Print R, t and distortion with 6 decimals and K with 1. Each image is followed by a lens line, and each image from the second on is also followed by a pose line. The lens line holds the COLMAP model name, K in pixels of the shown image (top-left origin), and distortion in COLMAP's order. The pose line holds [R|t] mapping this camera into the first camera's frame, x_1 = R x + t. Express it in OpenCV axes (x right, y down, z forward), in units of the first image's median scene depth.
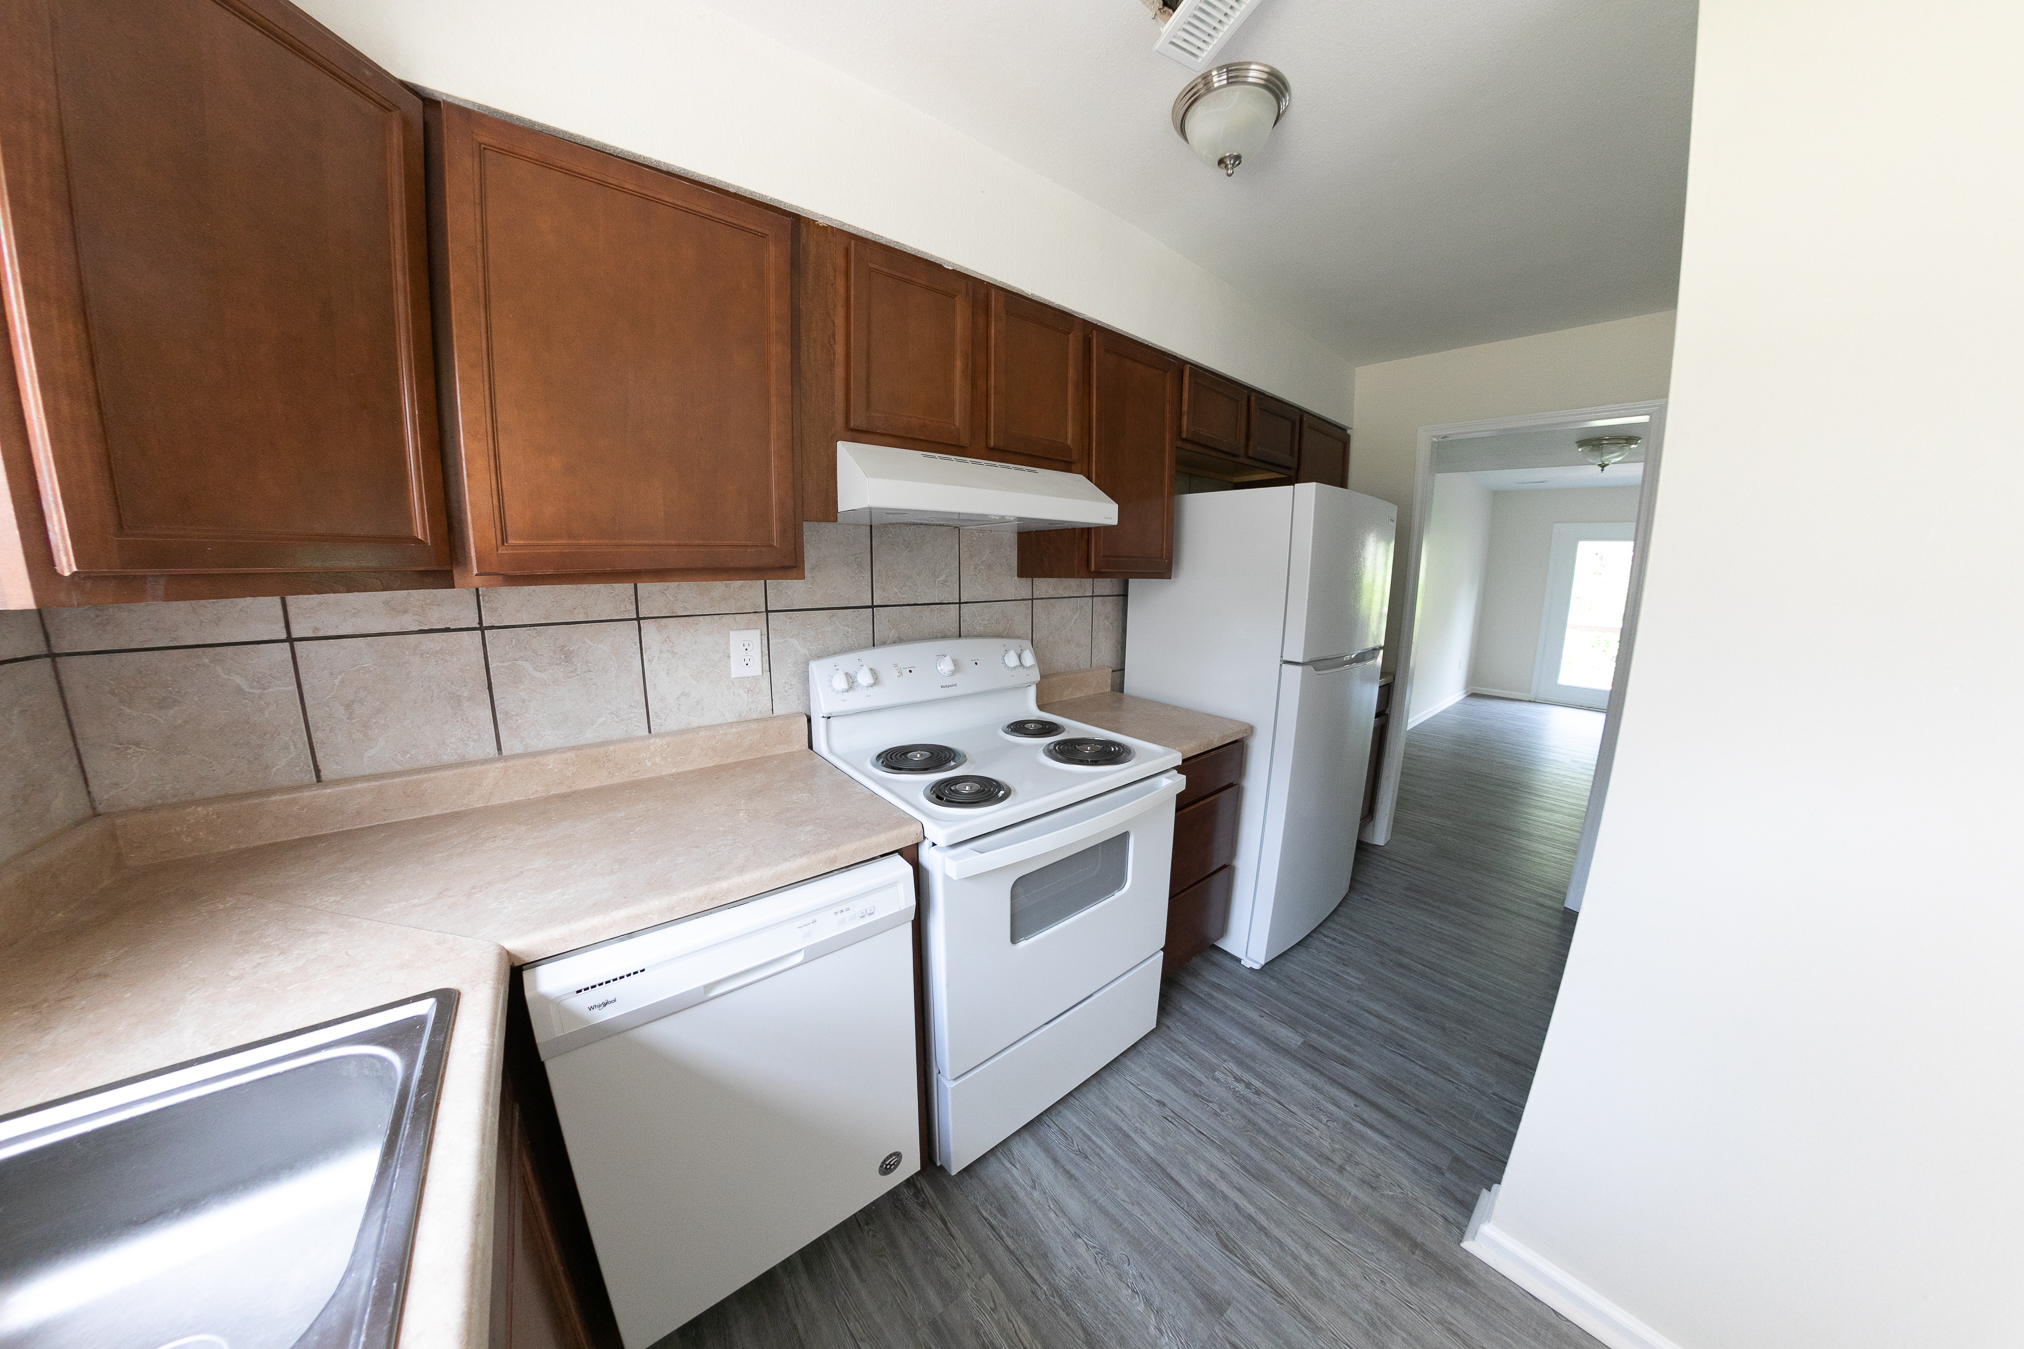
lens RADIAL K [[587.6, 0, 1011.4], [0, 587.6, 650.7], [0, 0, 1]] dist [-0.080321, 0.013516]
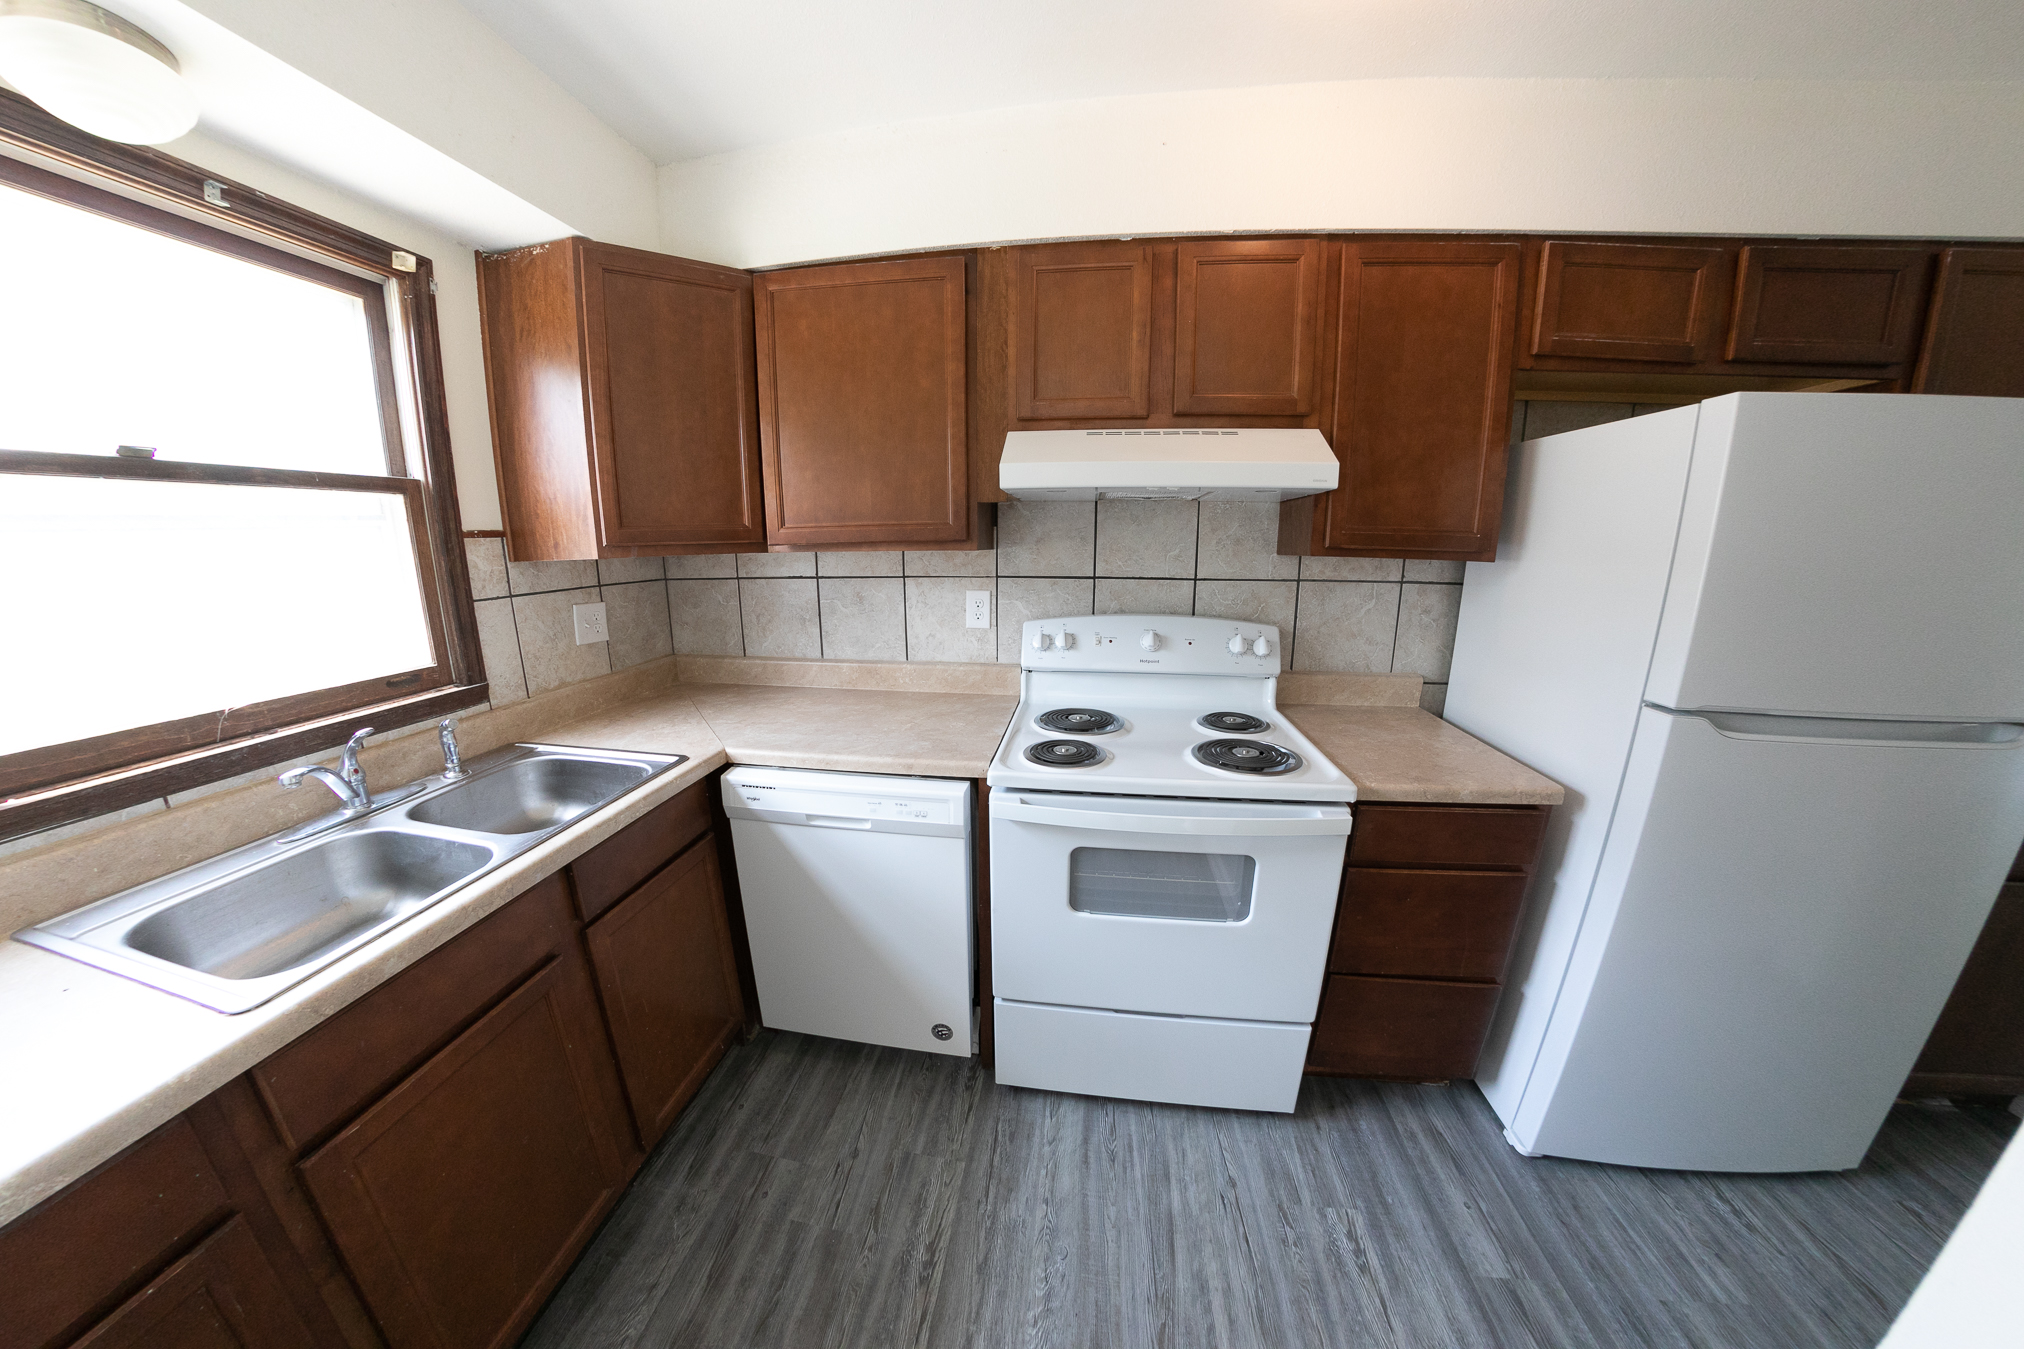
lens RADIAL K [[598.3, 0, 1014.8], [0, 598.3, 648.3], [0, 0, 1]] dist [-0.072730, 0.010345]
pose [[0.686544, 0.125397, -0.716194, 0.587797], [-0.099715, 0.991947, 0.078091, -0.023691], [0.720219, 0.017802, 0.693519, 0.175057]]
